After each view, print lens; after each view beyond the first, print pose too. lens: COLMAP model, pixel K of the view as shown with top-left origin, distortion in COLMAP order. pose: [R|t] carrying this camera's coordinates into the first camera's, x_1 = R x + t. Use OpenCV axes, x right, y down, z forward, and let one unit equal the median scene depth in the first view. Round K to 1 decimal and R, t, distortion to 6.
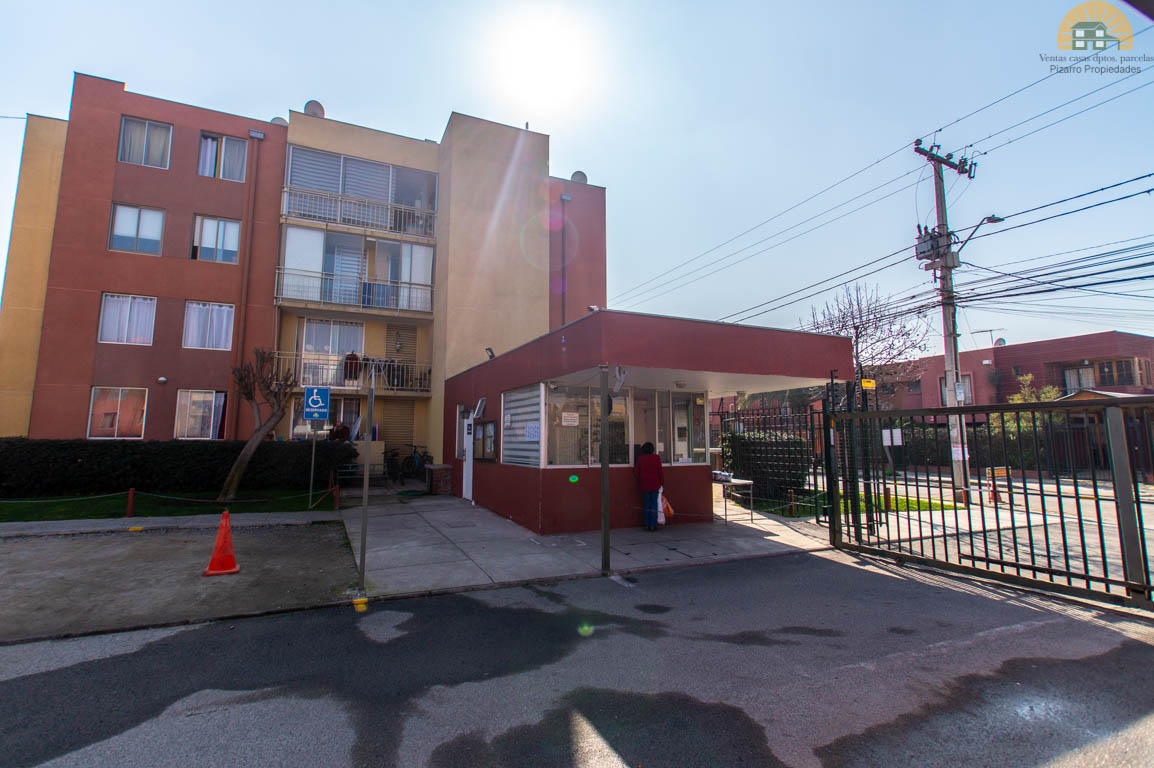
lens RADIAL K [[543.6, 0, 576.2], [0, 543.6, 379.4], [0, 0, 1]] dist [-0.003630, 0.000054]
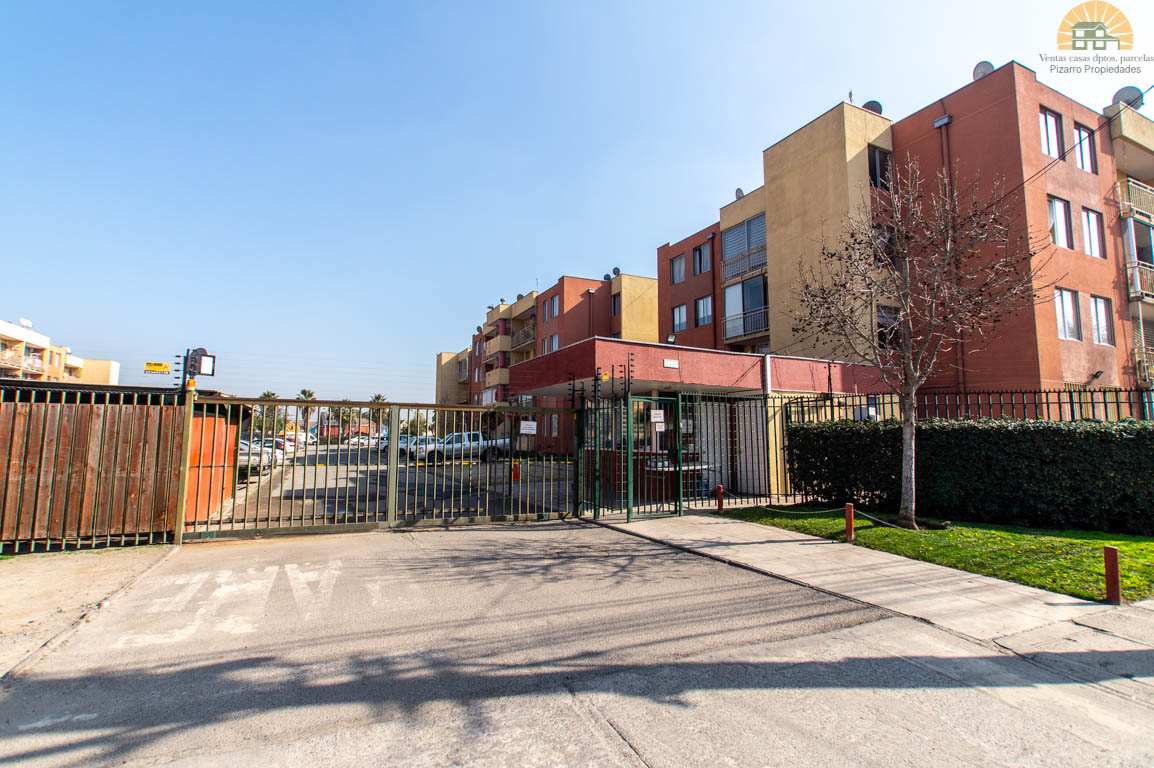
lens RADIAL K [[543.6, 0, 574.5], [0, 543.6, 378.6], [0, 0, 1]] dist [-0.003630, 0.000054]
pose [[0.004490, -0.095323, -0.995436, 0.898247], [0.118680, 0.988462, -0.094120, 0.045855], [0.992922, -0.117716, 0.015751, 0.542520]]
